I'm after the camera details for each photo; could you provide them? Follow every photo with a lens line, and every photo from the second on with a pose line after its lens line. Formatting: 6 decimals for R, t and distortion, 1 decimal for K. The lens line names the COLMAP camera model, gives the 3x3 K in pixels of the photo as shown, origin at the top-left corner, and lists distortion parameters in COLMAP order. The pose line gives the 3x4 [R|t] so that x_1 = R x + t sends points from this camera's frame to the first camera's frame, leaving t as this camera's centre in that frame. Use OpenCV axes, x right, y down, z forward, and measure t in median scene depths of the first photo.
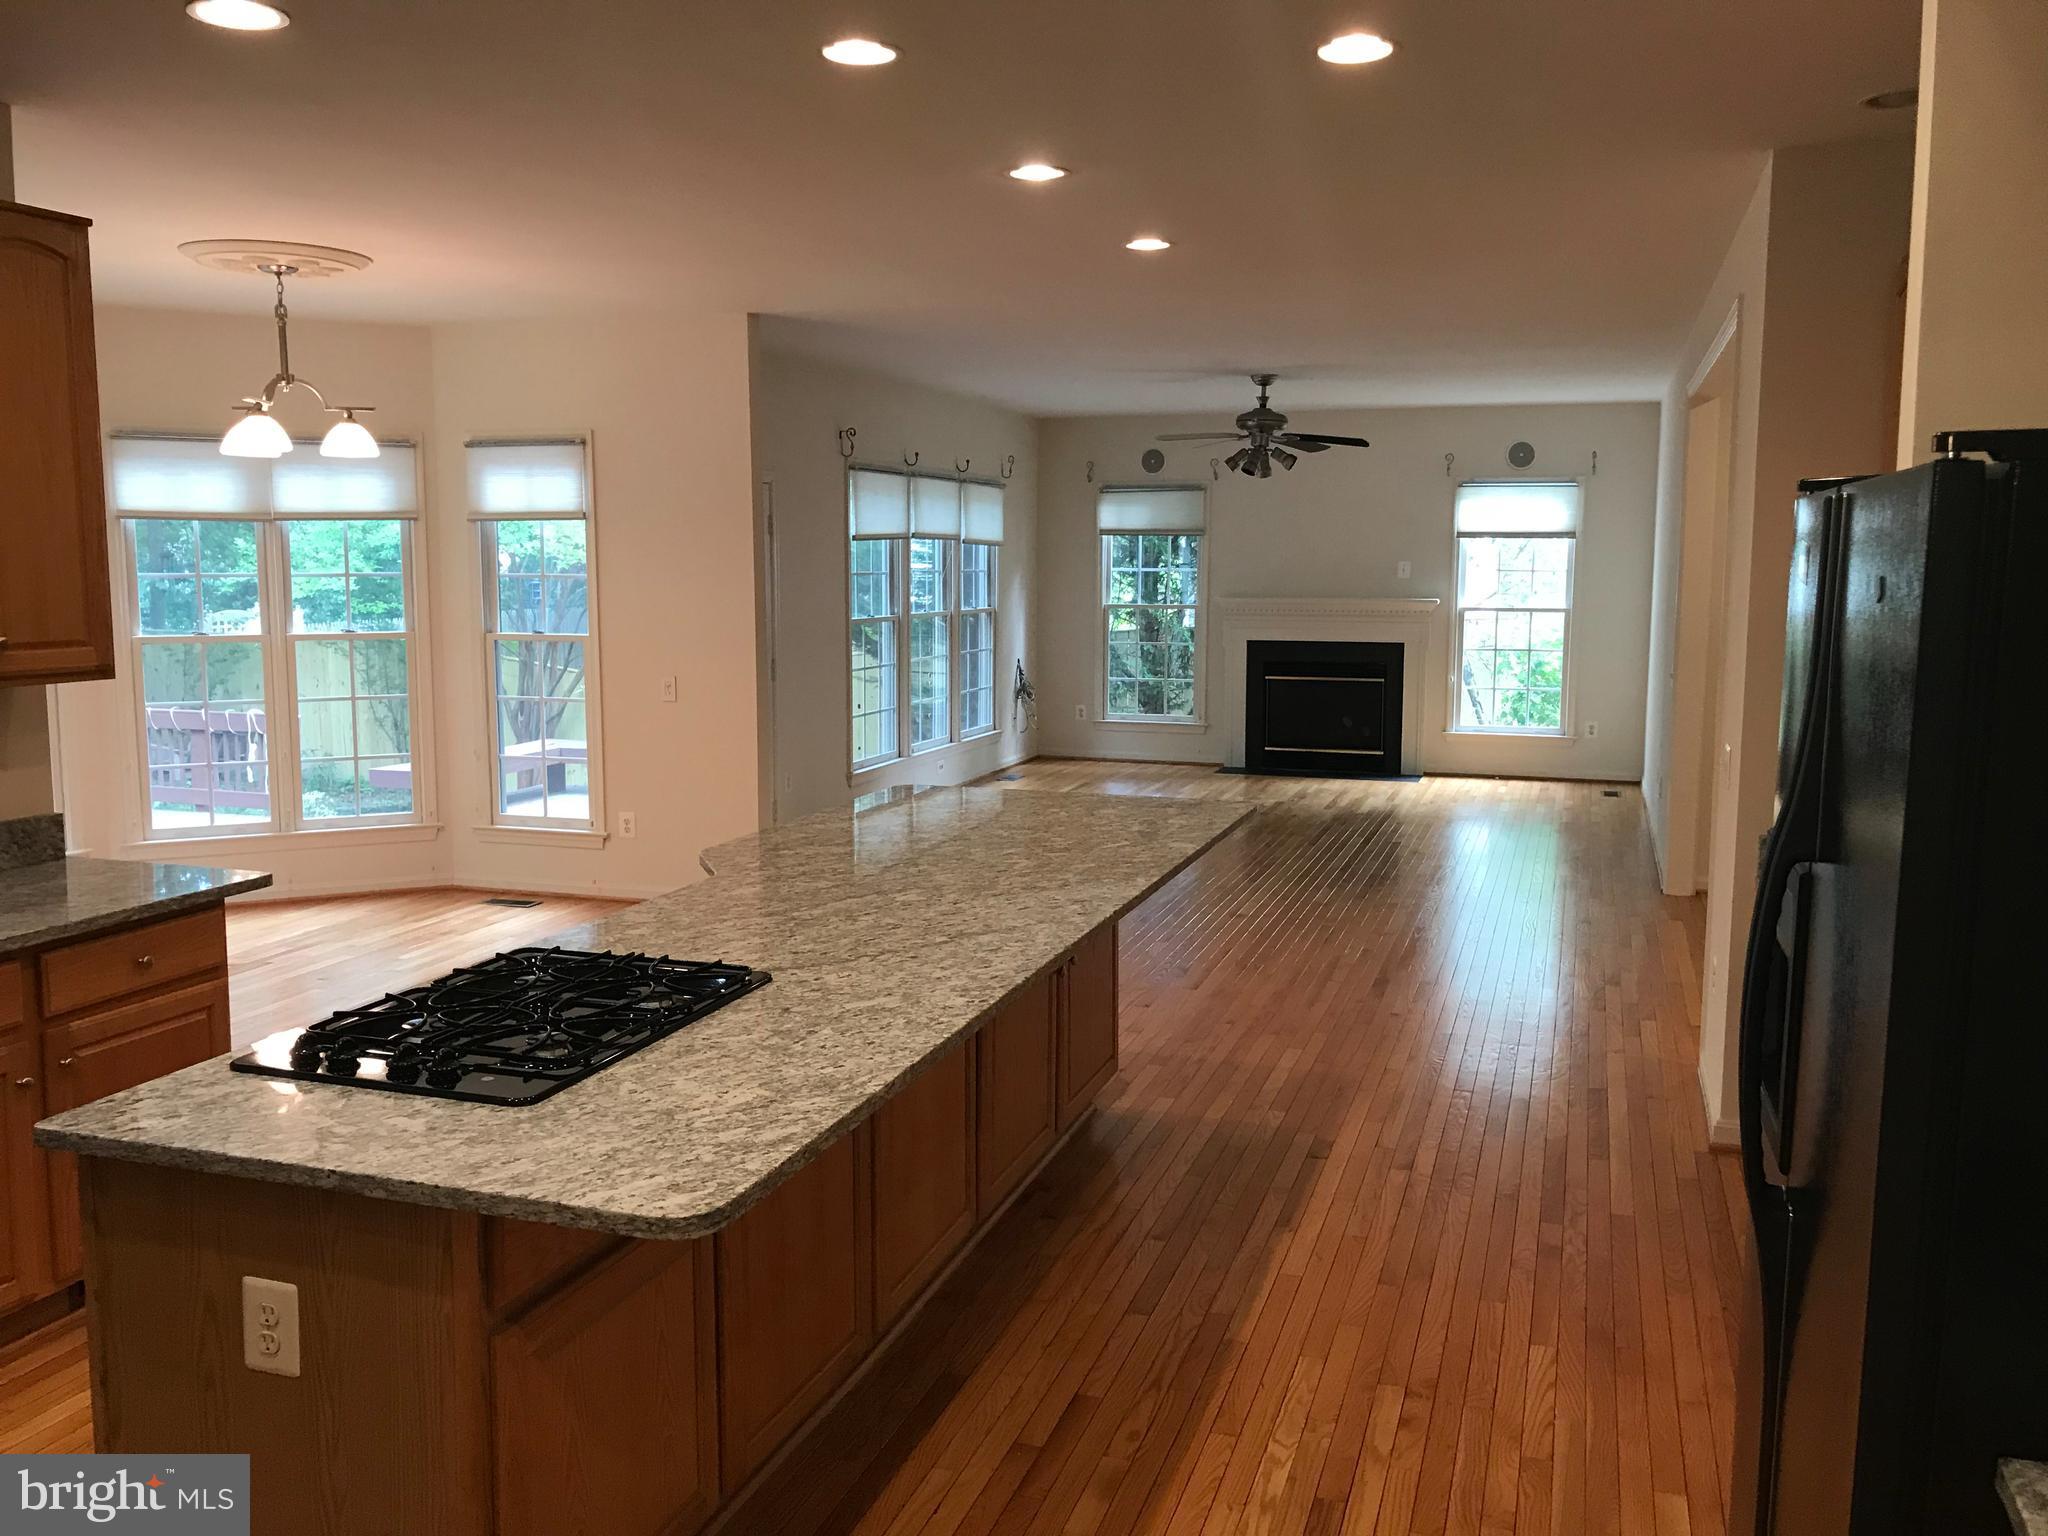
lens RADIAL K [[1668.2, 0, 1024.0], [0, 1668.2, 768.0], [0, 0, 1]] dist [0.010611, -0.011957]
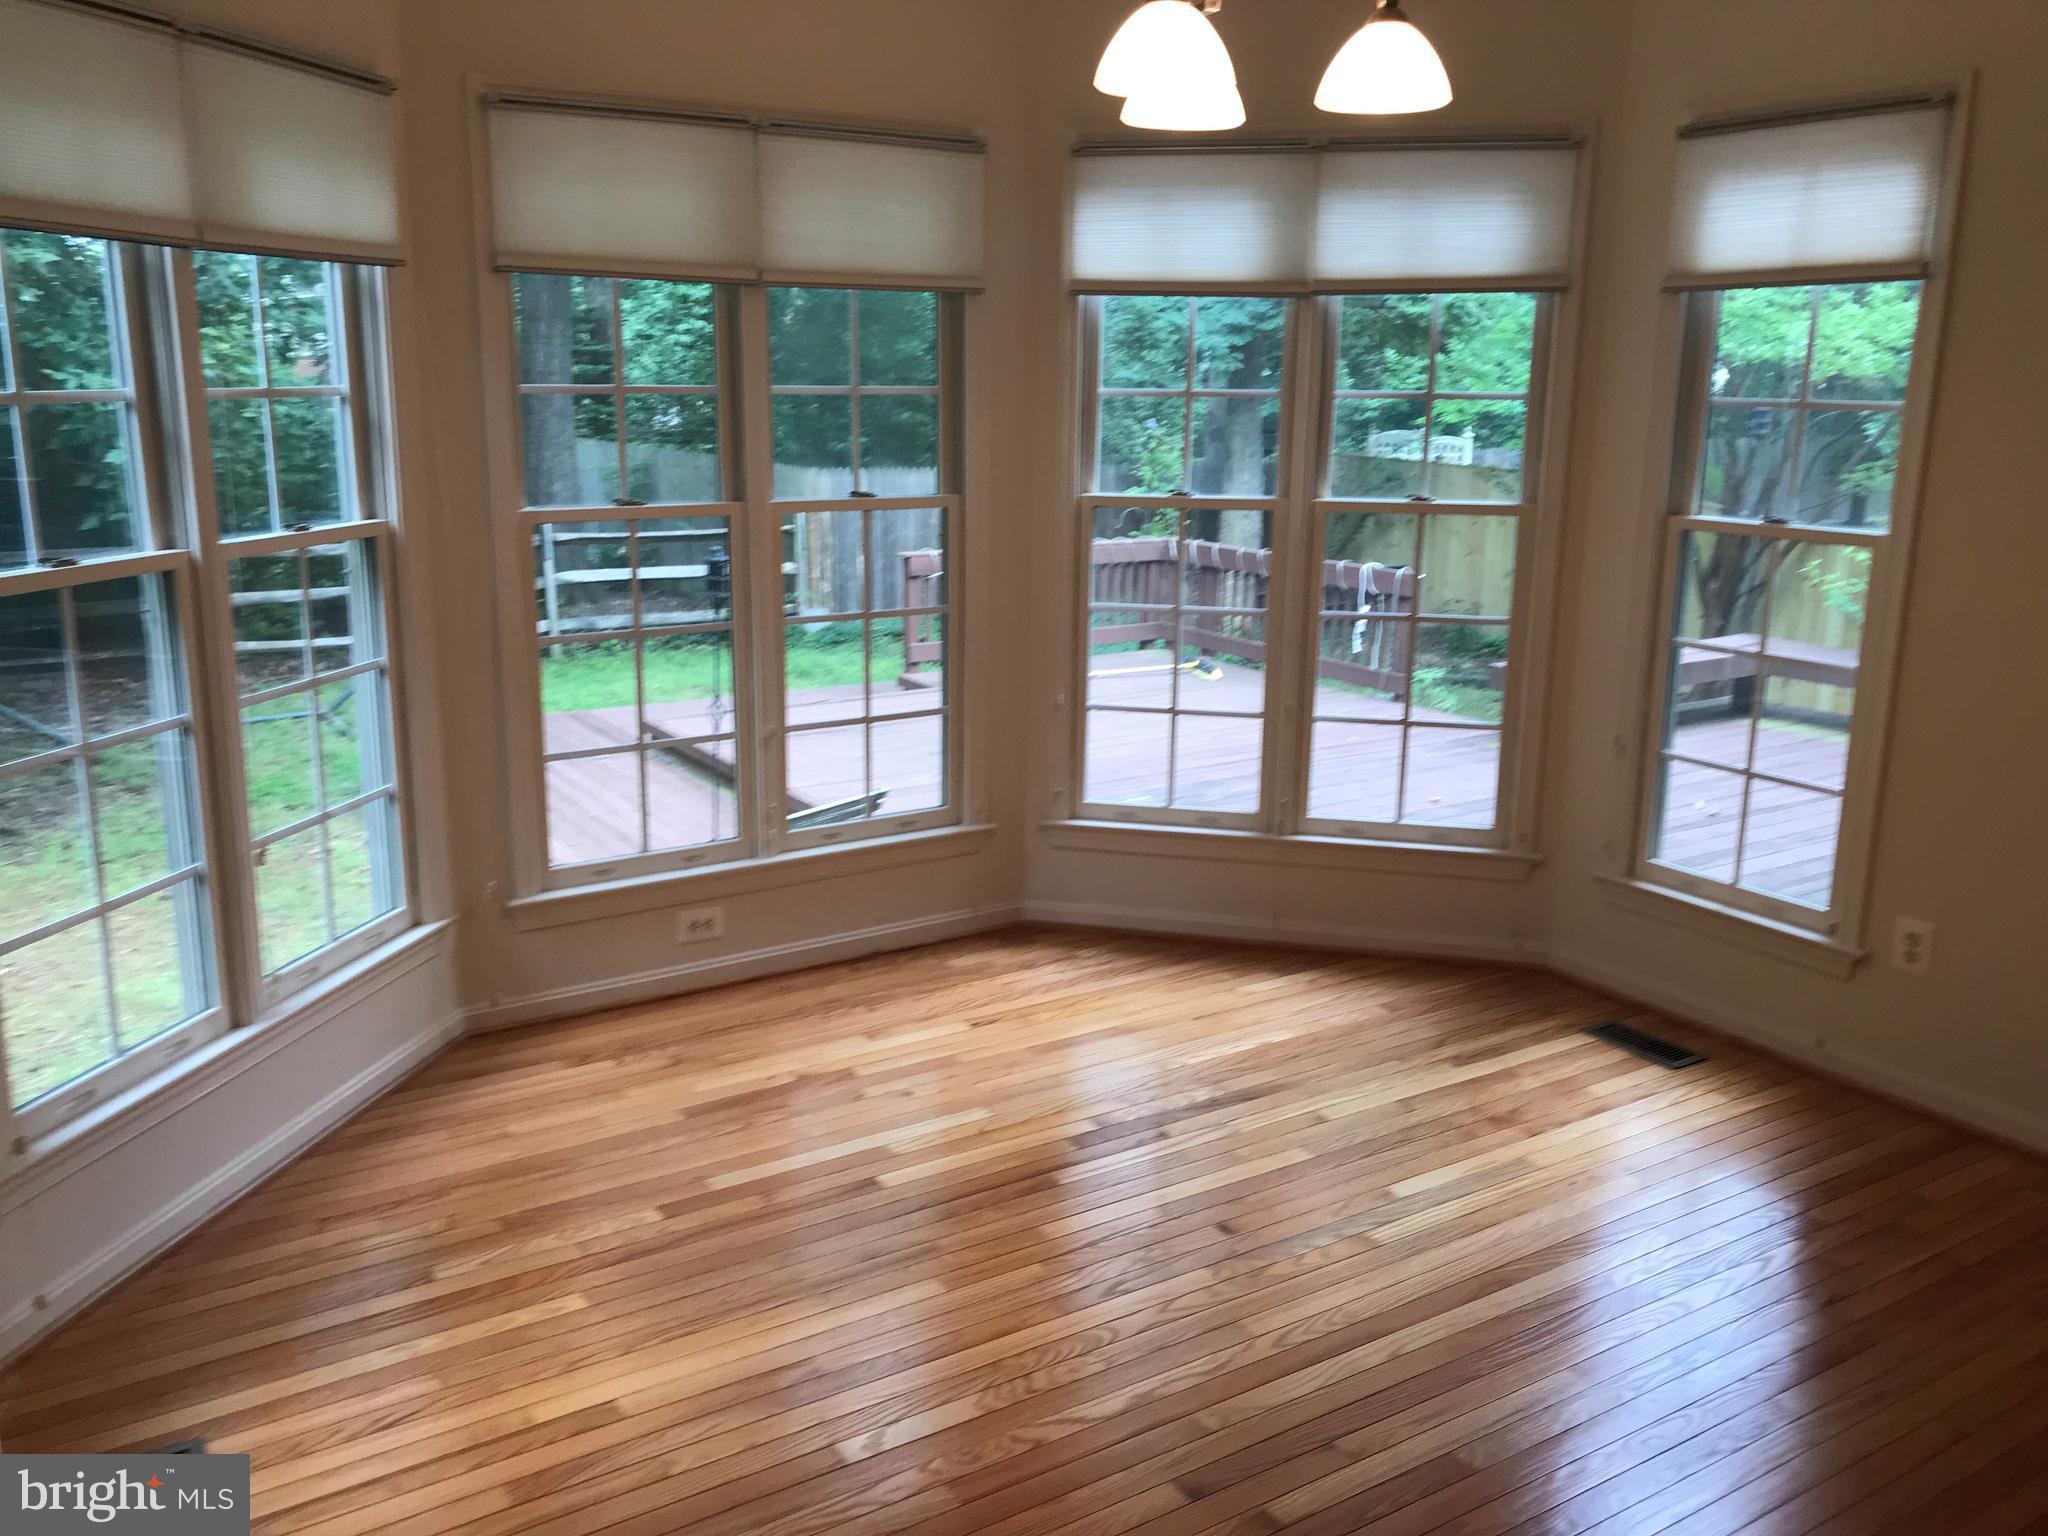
lens RADIAL K [[1668.2, 0, 1024.0], [0, 1668.2, 768.0], [0, 0, 1]] dist [0.010611, -0.011957]
pose [[0.774757, 0.154351, -0.613129, -0.151760], [-0.088143, 0.986641, 0.137002, -0.058395], [0.626084, -0.052100, 0.778013, 0.482336]]
